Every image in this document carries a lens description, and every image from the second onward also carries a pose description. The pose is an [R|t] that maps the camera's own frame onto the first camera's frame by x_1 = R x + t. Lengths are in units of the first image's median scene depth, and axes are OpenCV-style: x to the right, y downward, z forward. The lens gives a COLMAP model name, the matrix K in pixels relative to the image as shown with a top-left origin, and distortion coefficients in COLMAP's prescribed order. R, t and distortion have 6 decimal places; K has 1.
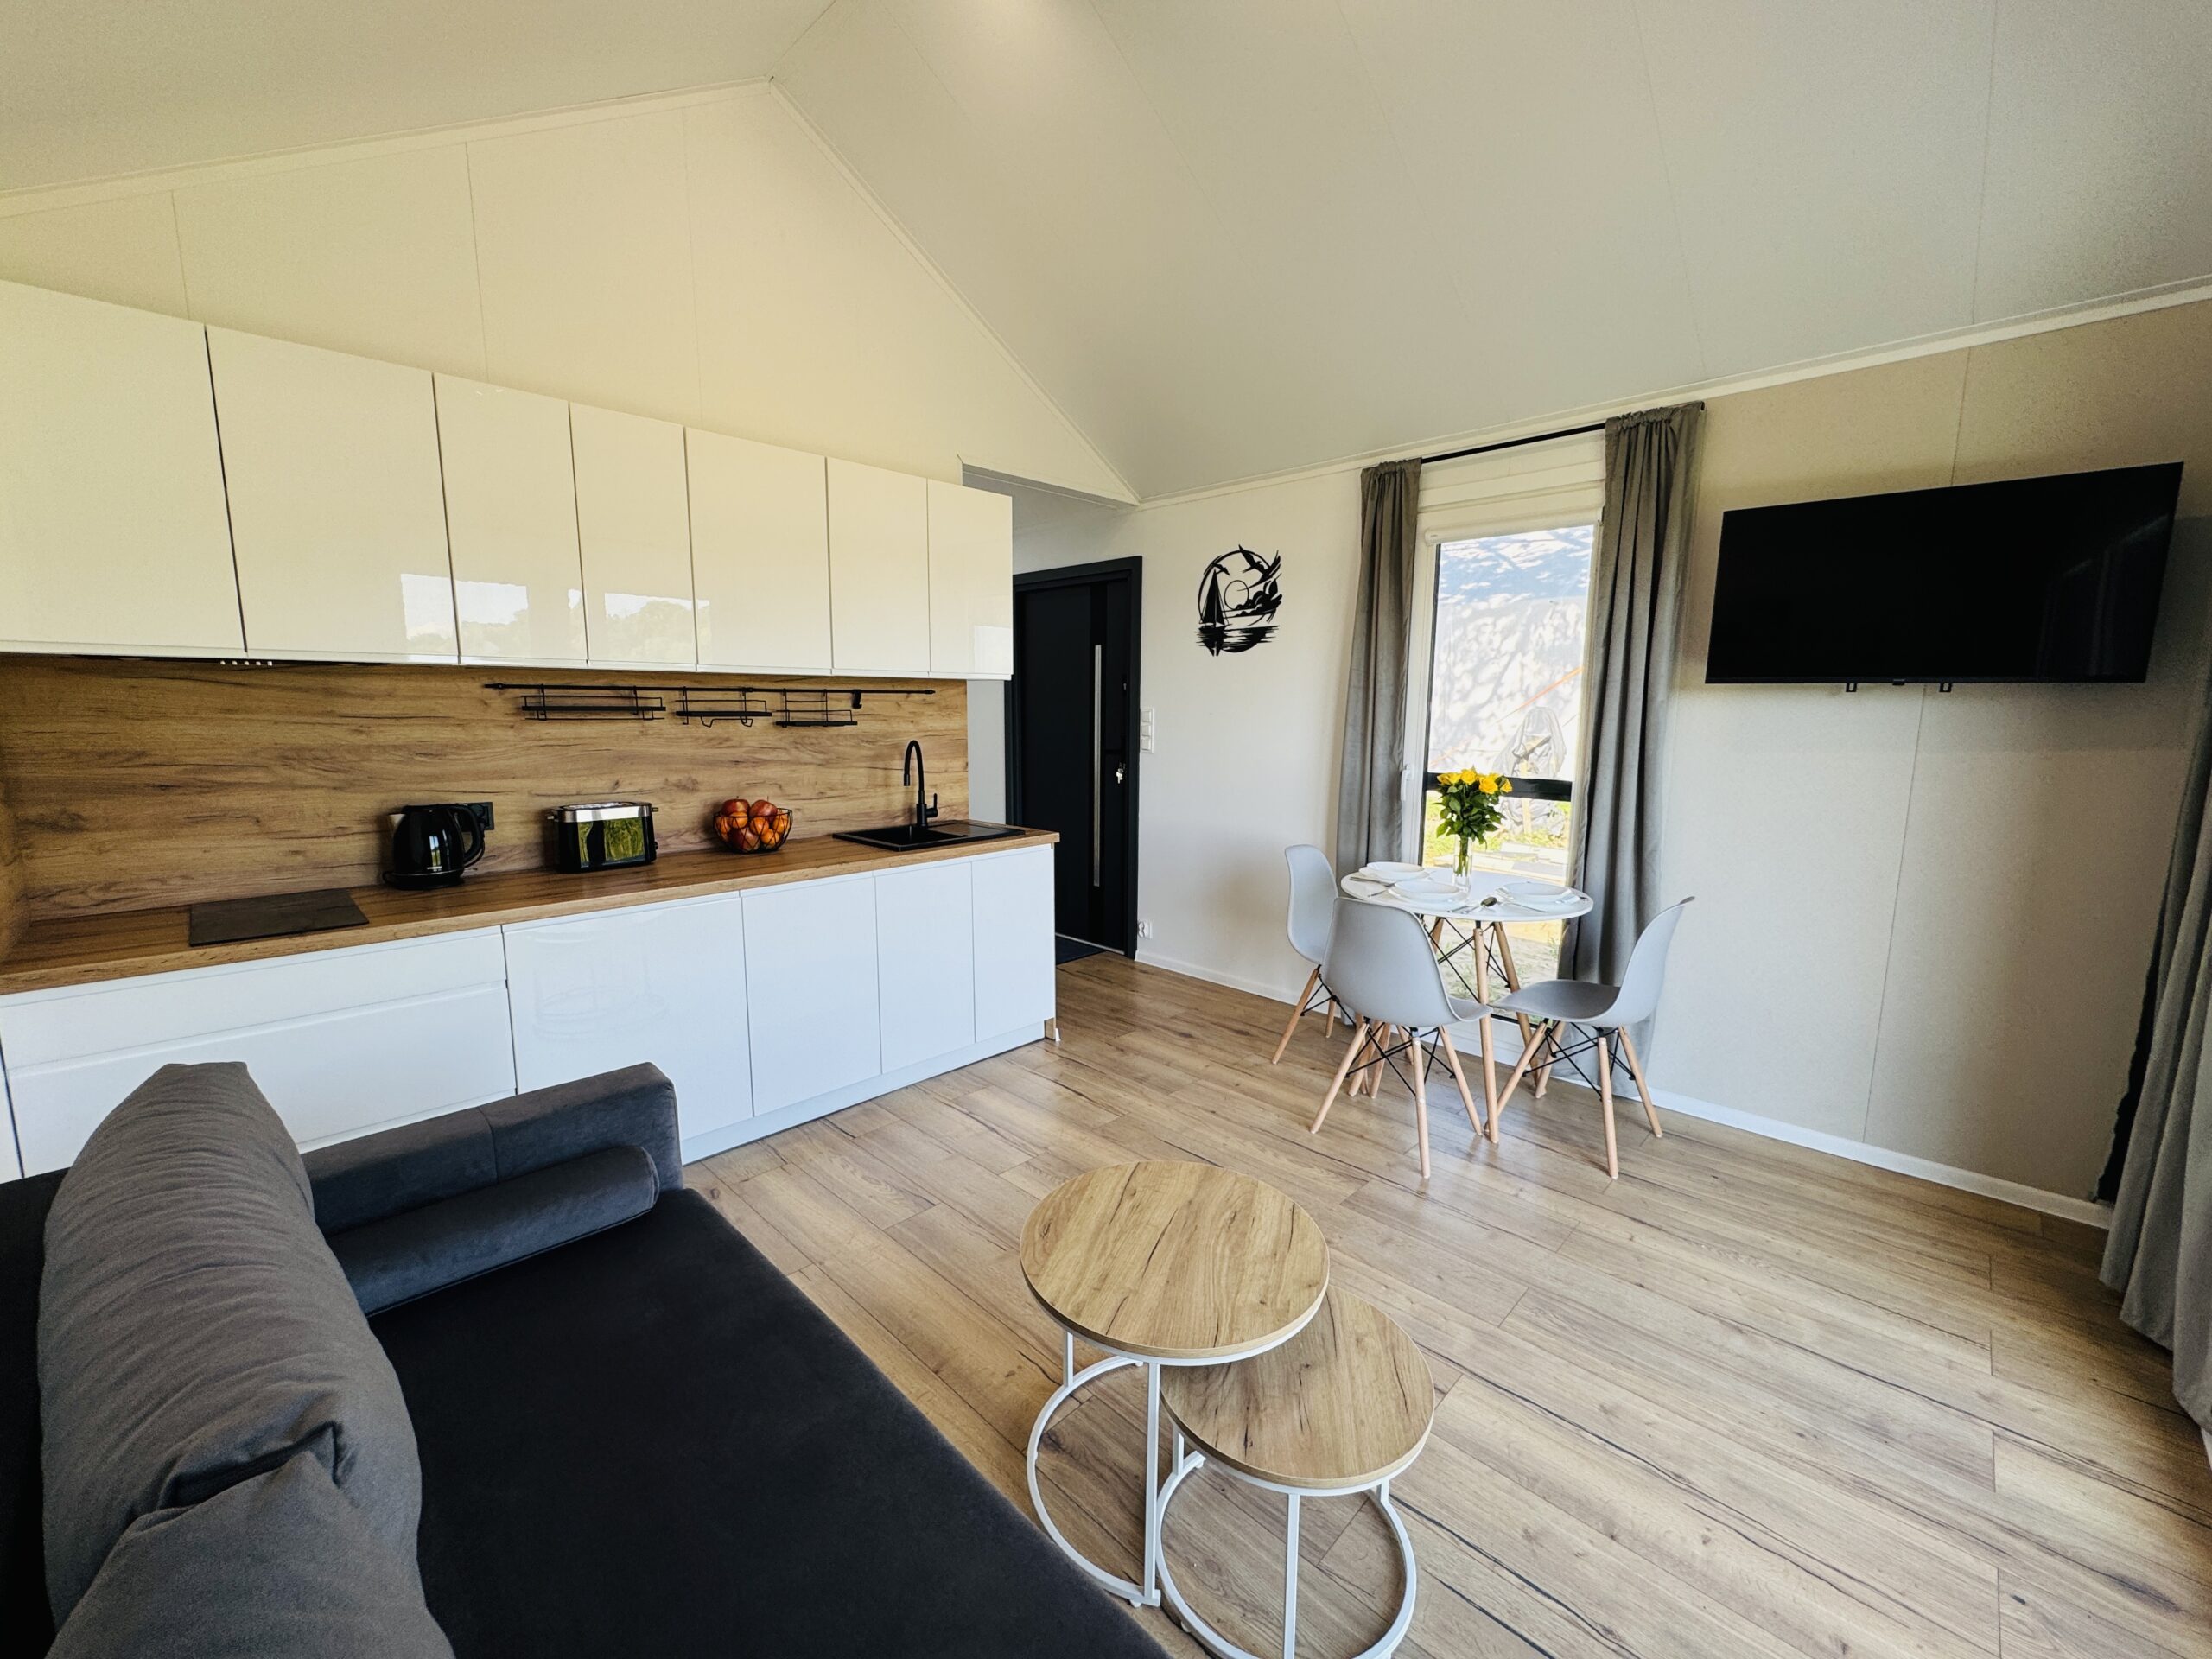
lens RADIAL K [[884.1, 0, 1106.0], [0, 884.1, 829.5], [0, 0, 1]] dist [-0.002688, -0.000387]
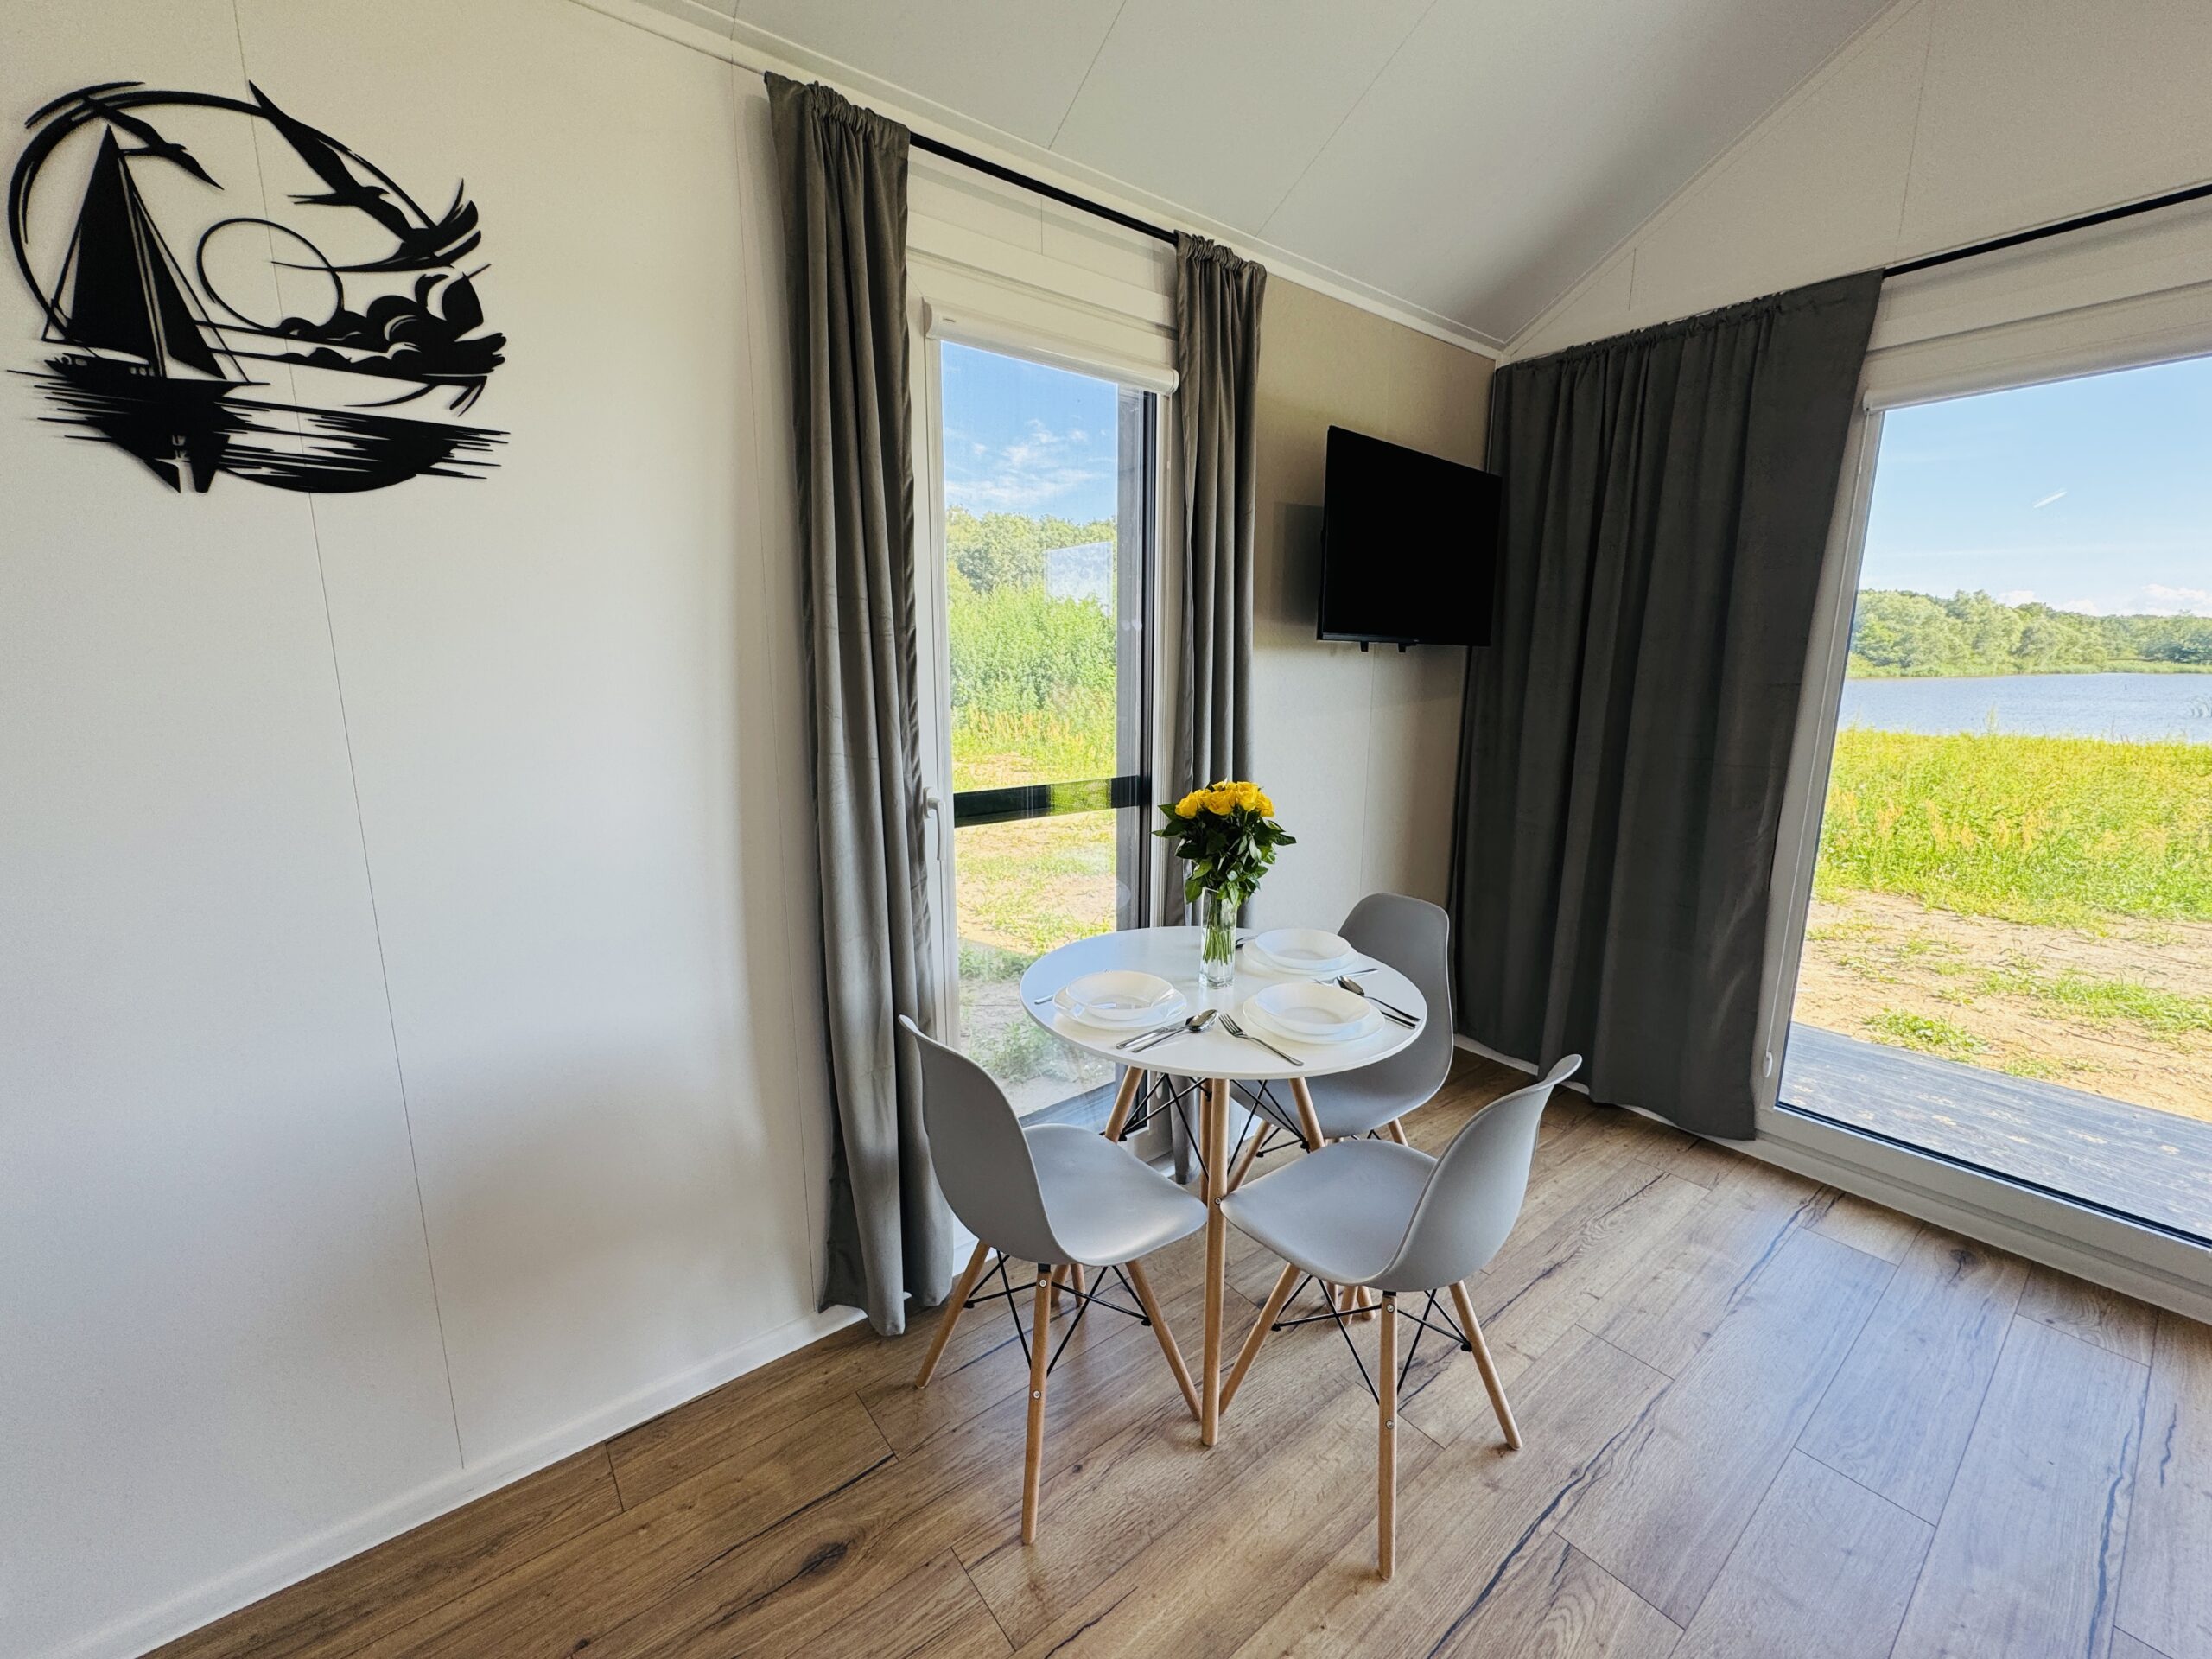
lens RADIAL K [[879.2, 0, 1106.0], [0, 879.2, 829.5], [0, 0, 1]] dist [-0.002838, -0.000125]
pose [[0.136232, -0.191371, 0.972017, -0.137256], [0.138233, 0.975238, 0.172631, -0.124842], [-0.980985, 0.110847, 0.159313, 0.835310]]
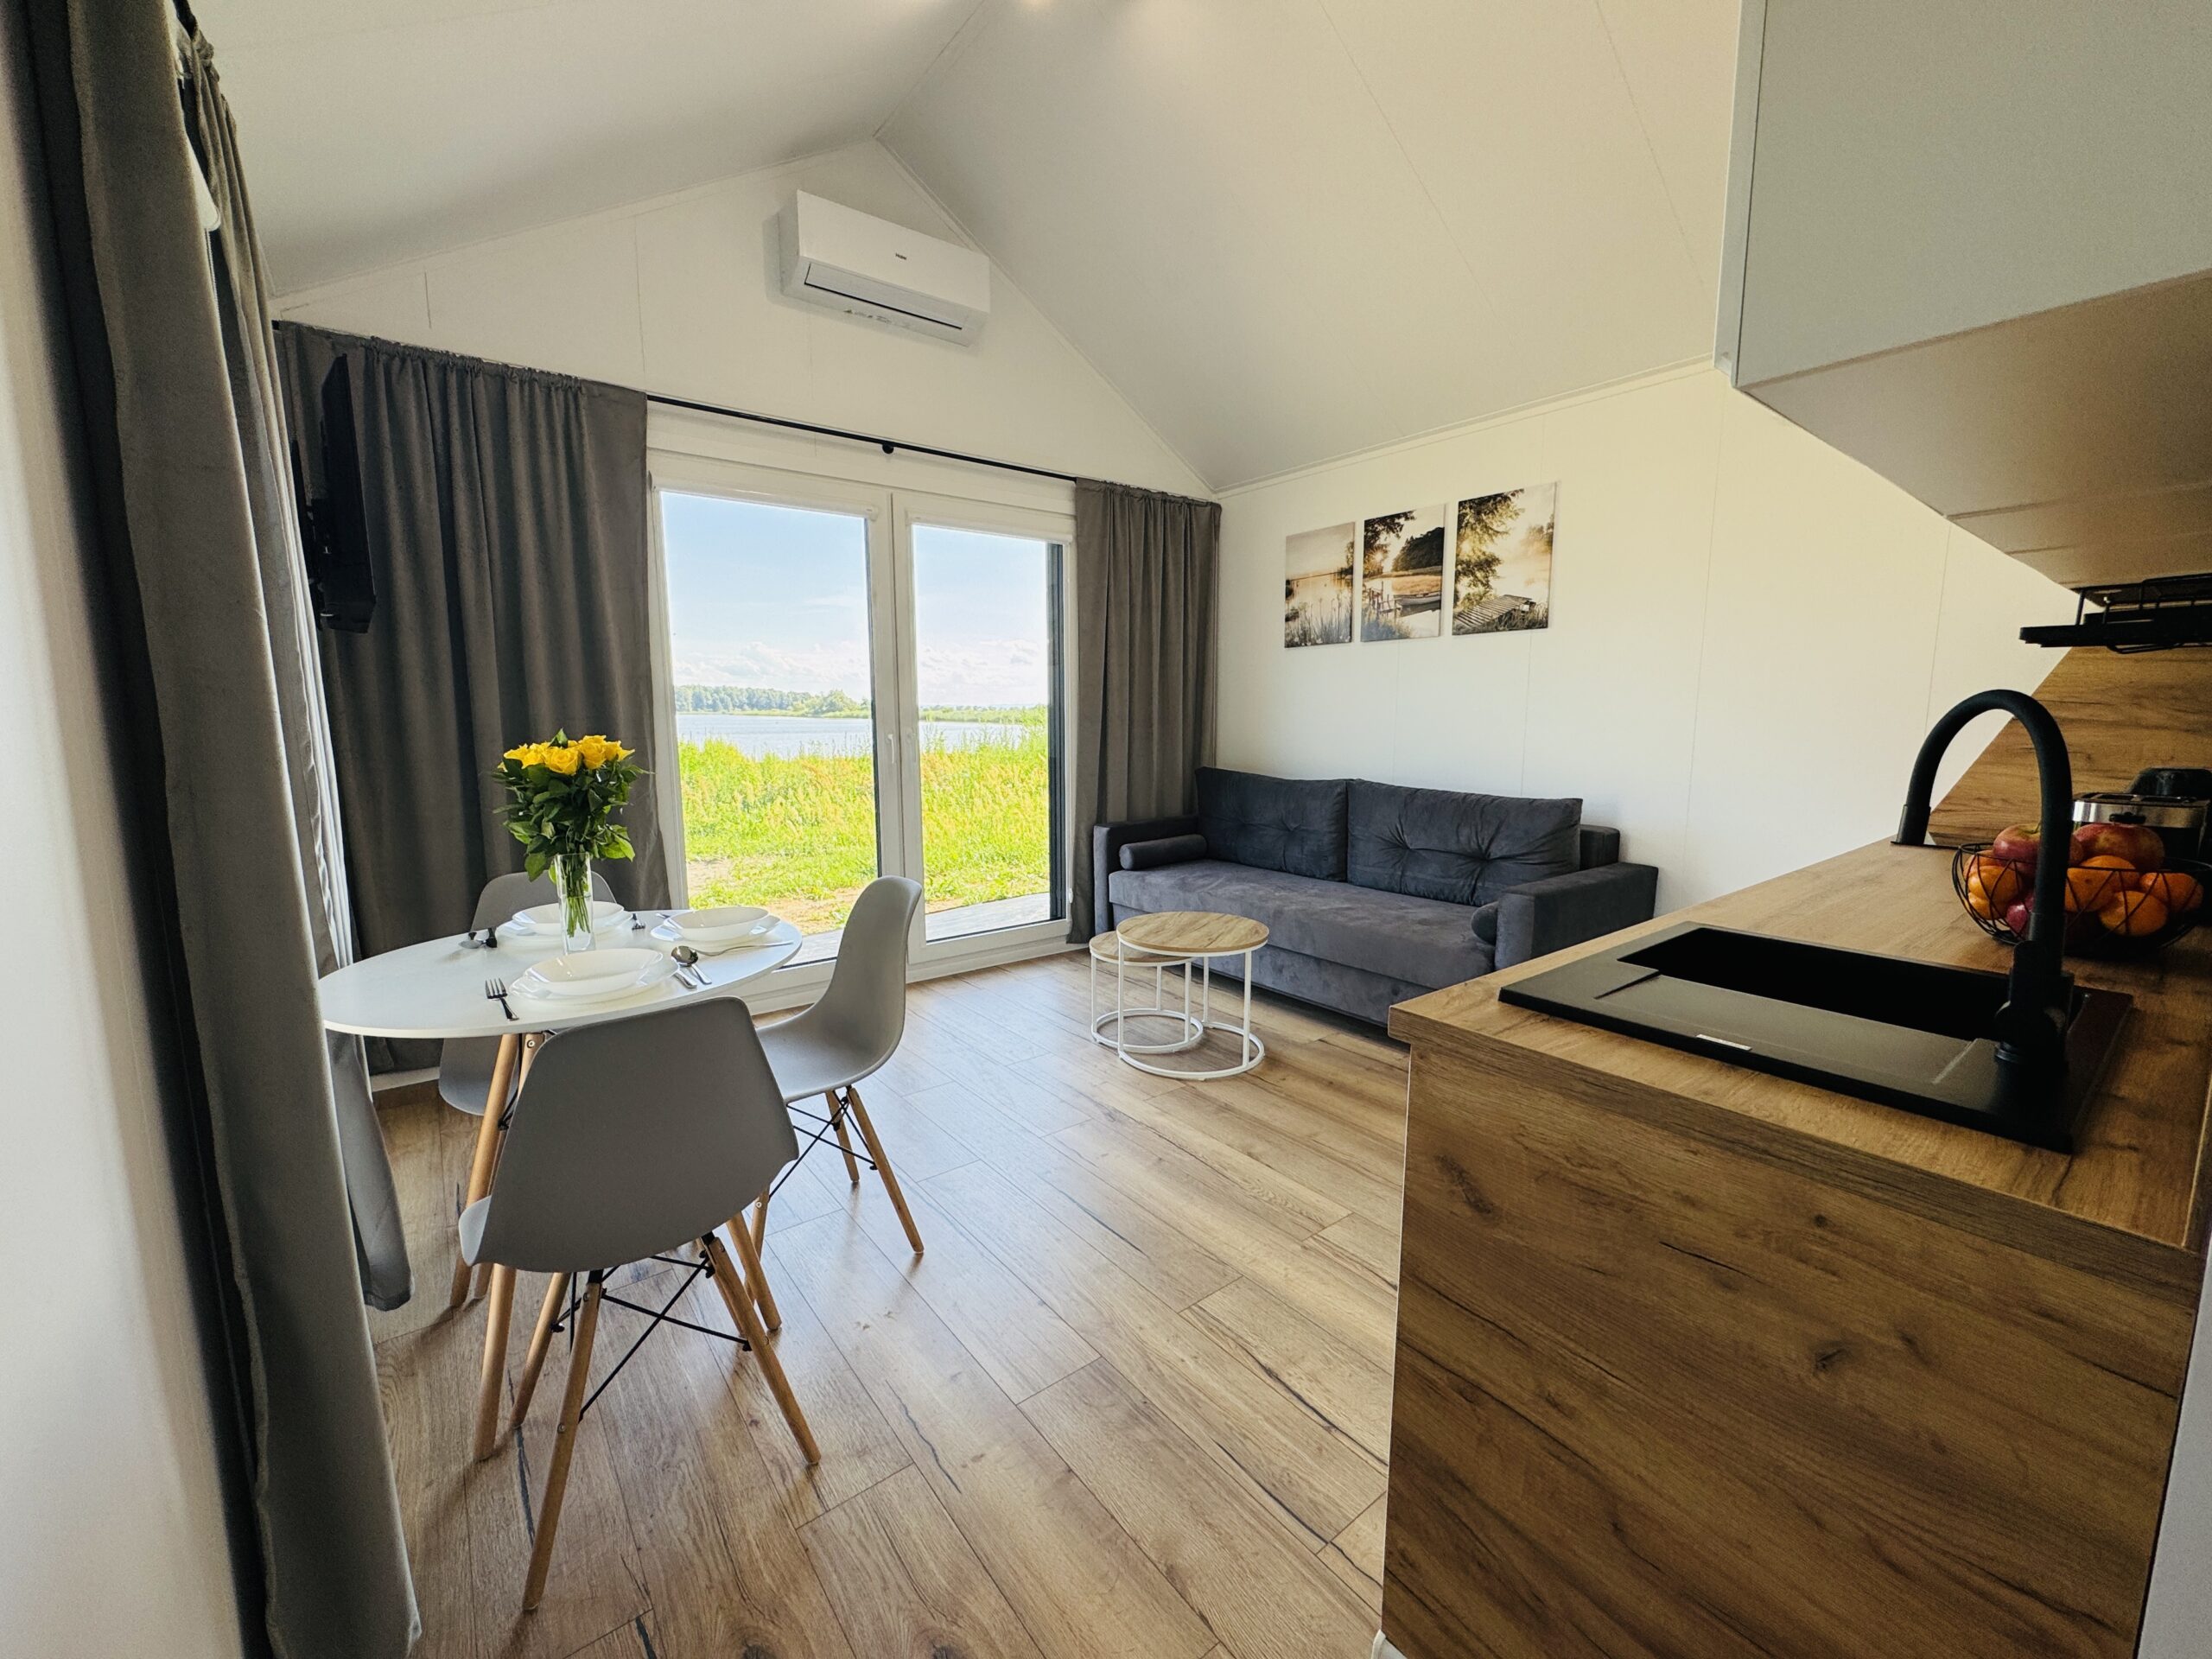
lens RADIAL K [[884.1, 0, 1106.0], [0, 884.1, 829.5], [0, 0, 1]] dist [-0.002688, -0.000387]
pose [[-0.990879, -0.019369, 0.133355, 0.002668], [0.017736, 0.962262, 0.271547, -0.132617], [-0.133582, 0.271436, -0.953141, 1.262790]]
